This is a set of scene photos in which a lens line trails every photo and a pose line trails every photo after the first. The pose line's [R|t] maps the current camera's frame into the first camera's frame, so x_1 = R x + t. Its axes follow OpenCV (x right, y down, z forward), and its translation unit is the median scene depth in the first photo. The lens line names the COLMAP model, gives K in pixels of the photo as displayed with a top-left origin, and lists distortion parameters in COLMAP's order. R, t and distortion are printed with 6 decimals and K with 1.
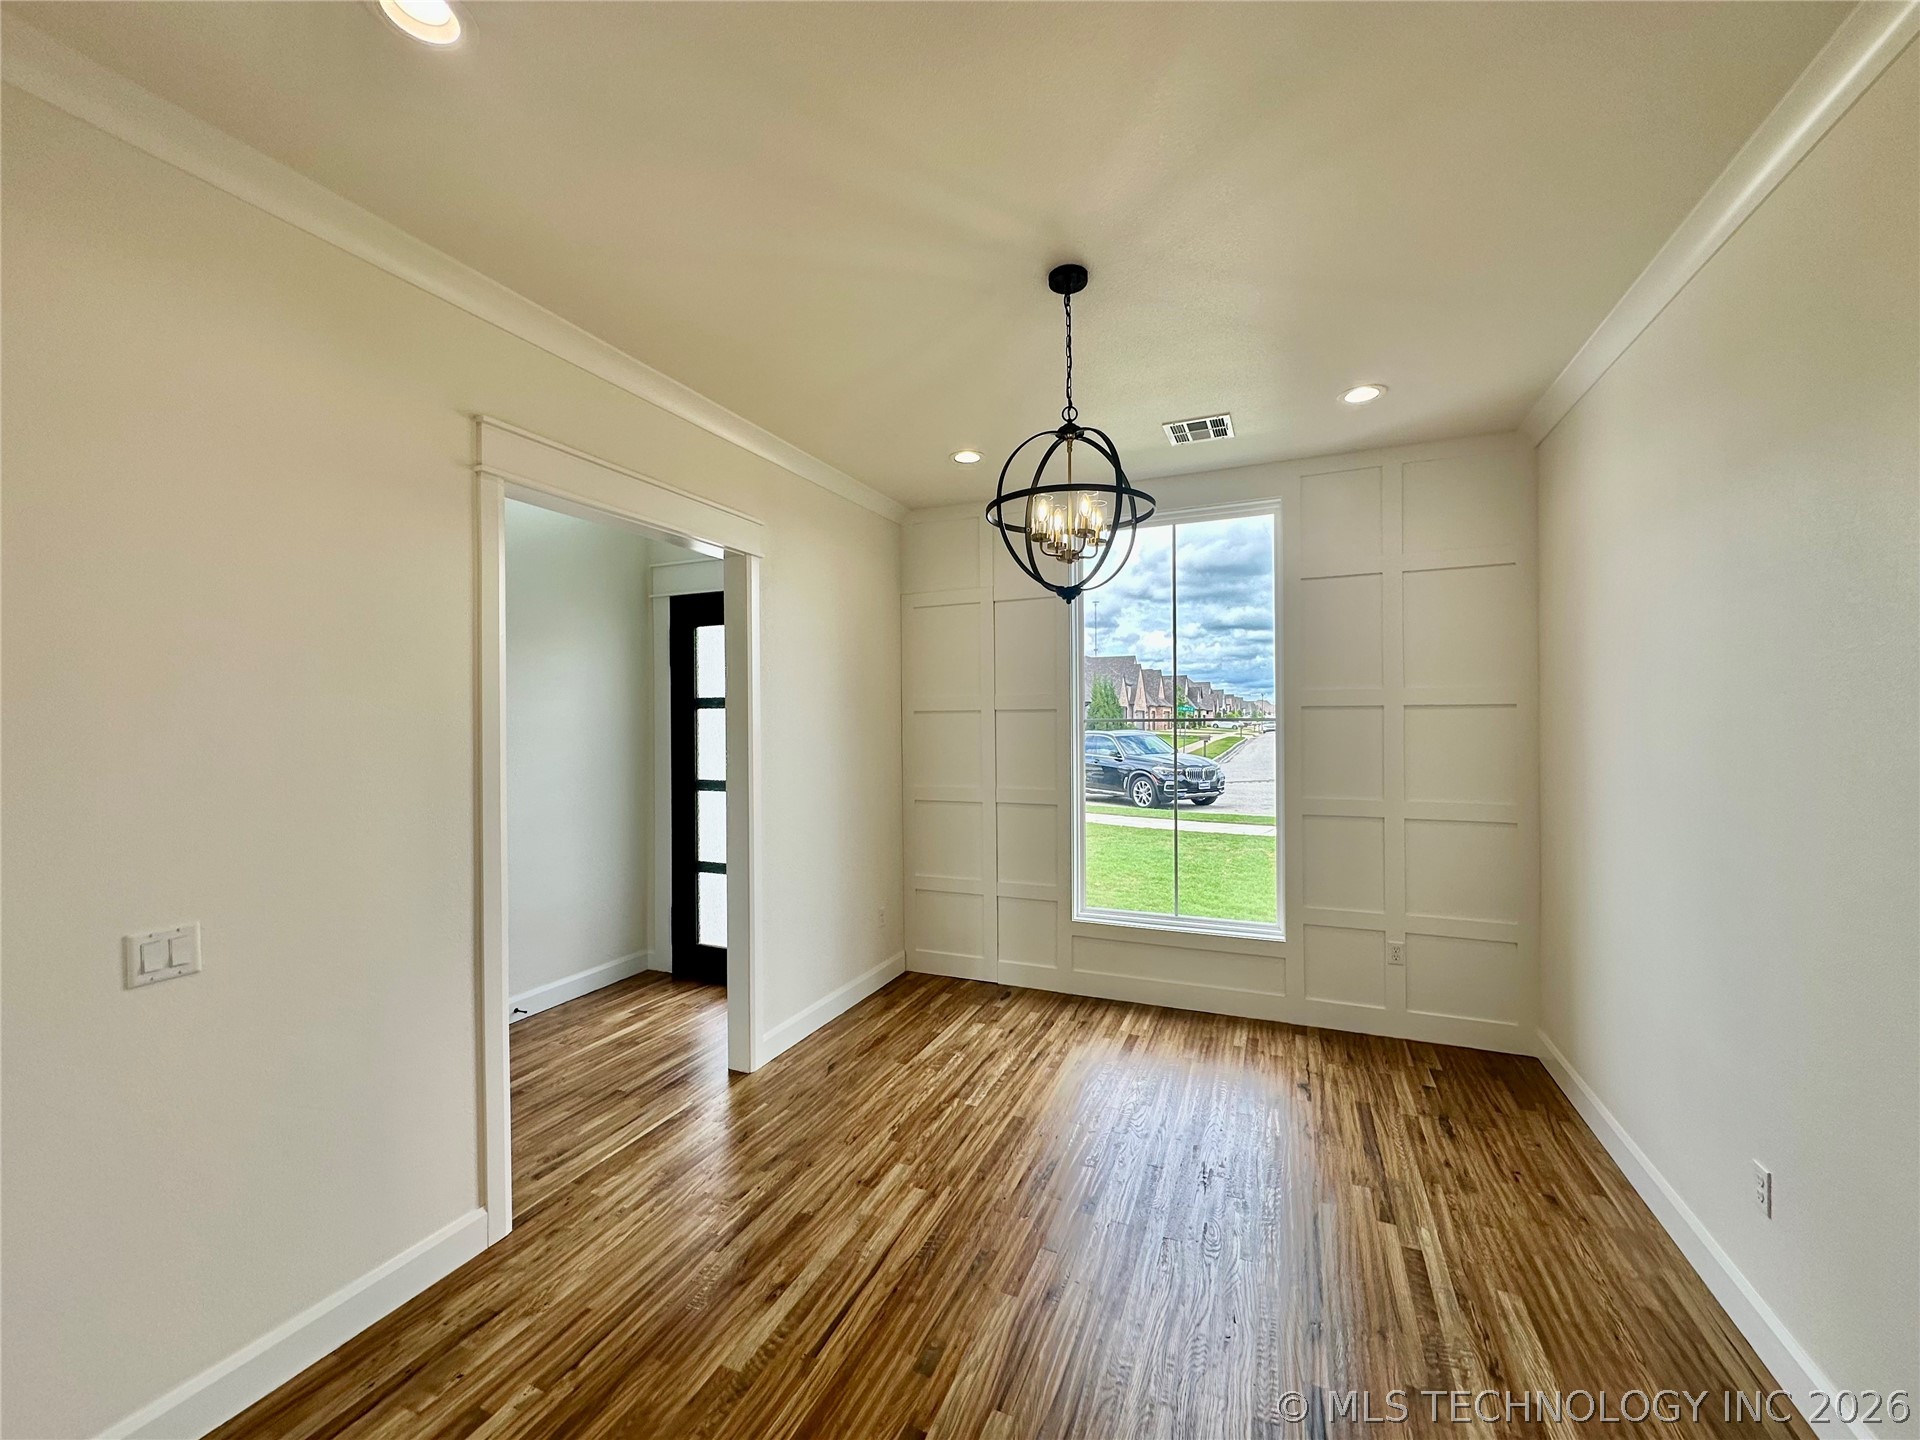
lens RADIAL K [[763.1, 0, 960.1], [0, 763.1, 722.1], [0, 0, 1]] dist [-0.000707, 0.000569]
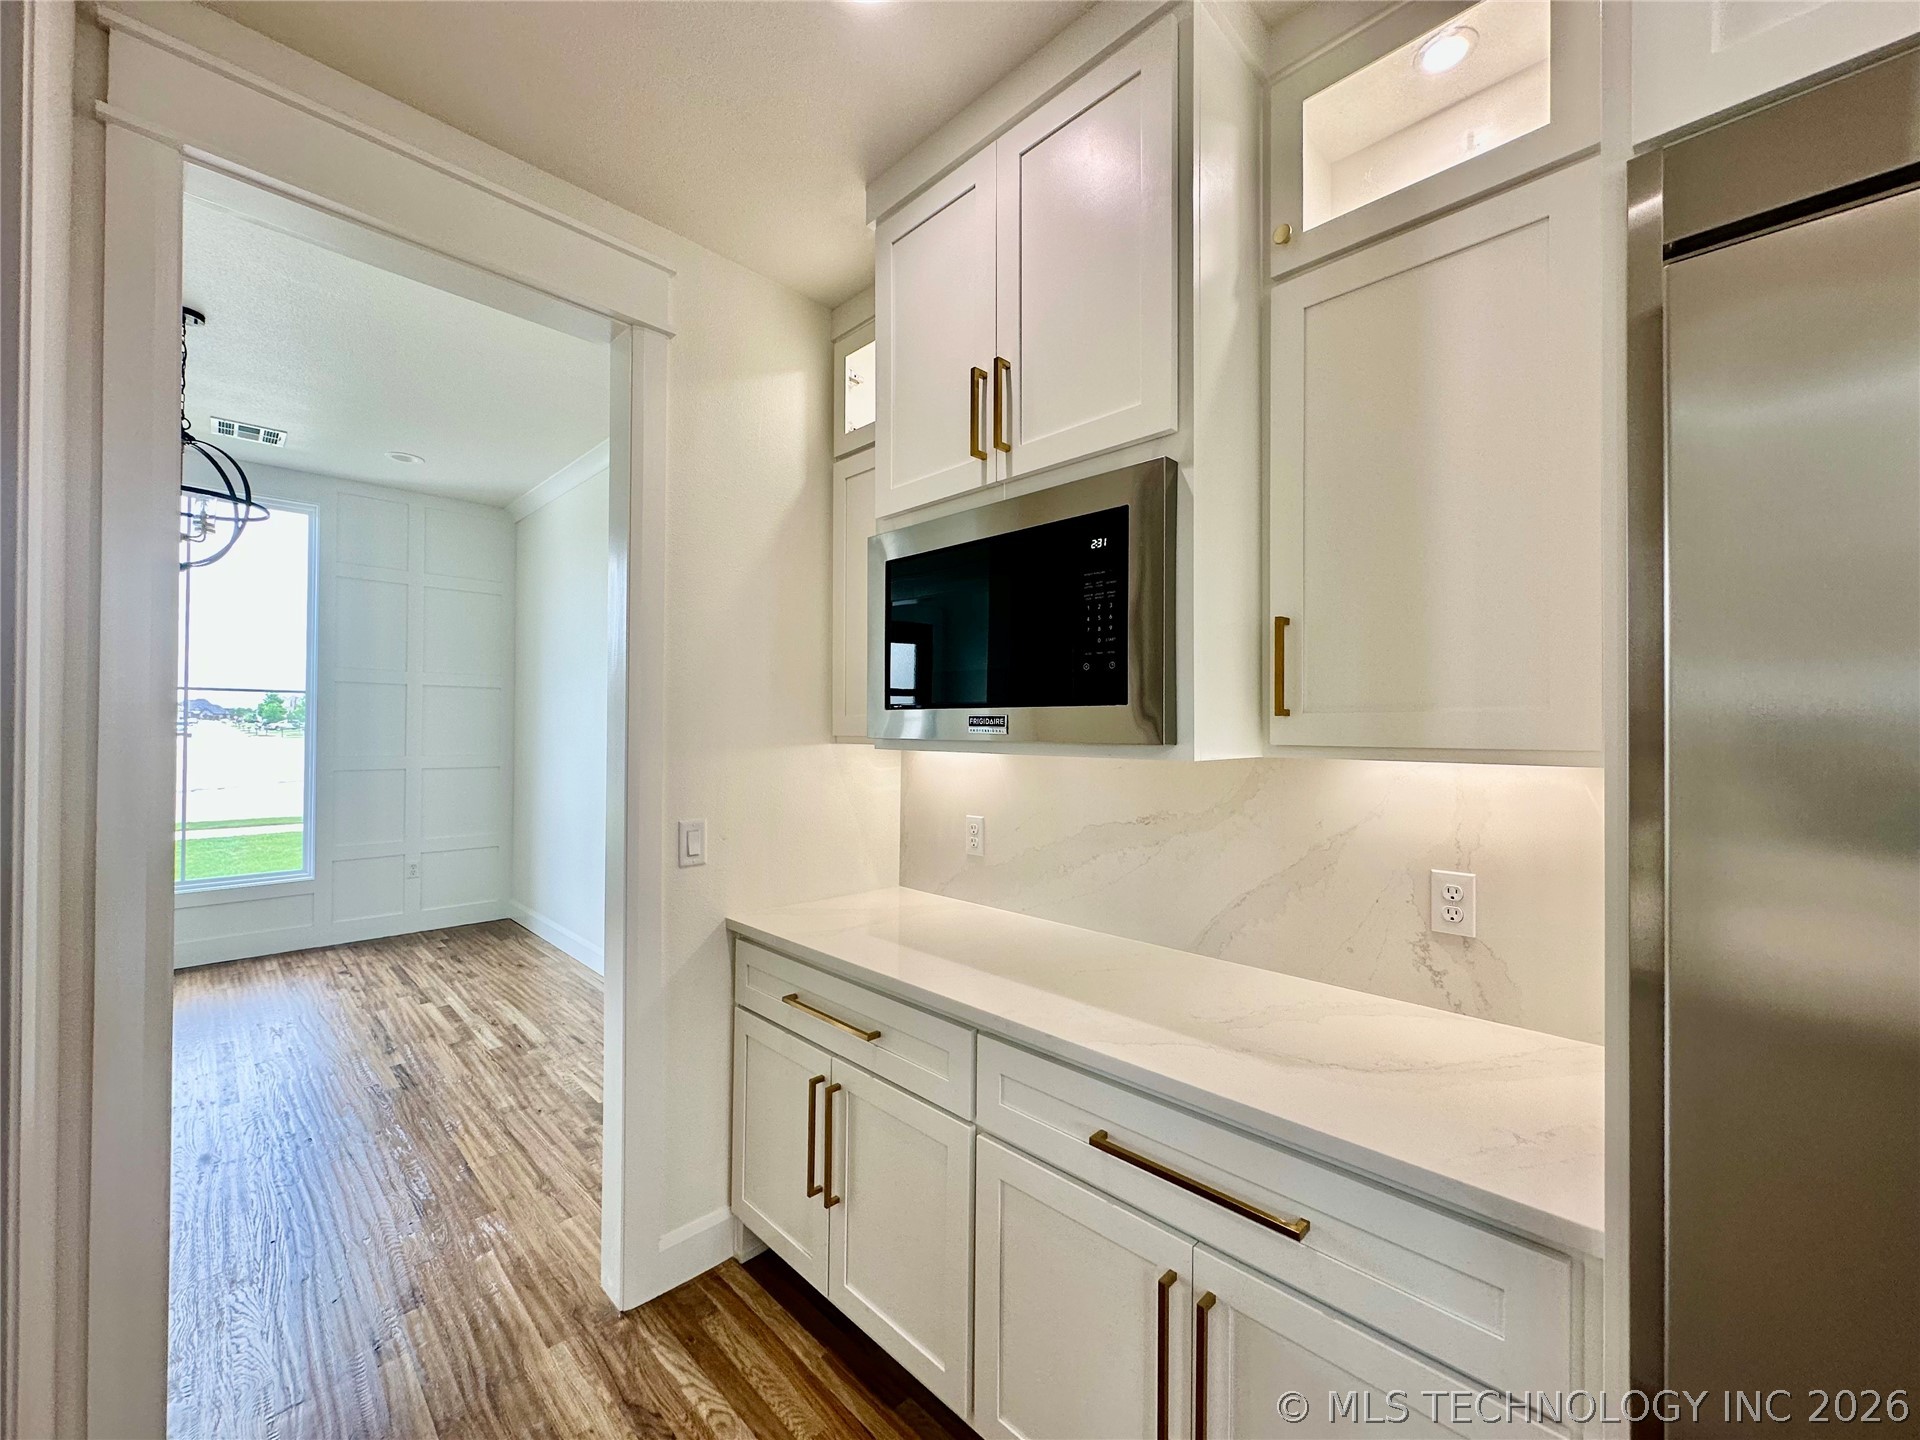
lens RADIAL K [[763.1, 0, 960.1], [0, 763.1, 722.1], [0, 0, 1]] dist [-0.000707, 0.000569]
pose [[0.370390, 0.017336, 0.928714, -0.469420], [-0.012783, 0.999826, -0.013565, 0.072215], [-0.928788, -0.006848, 0.370548, -0.564810]]
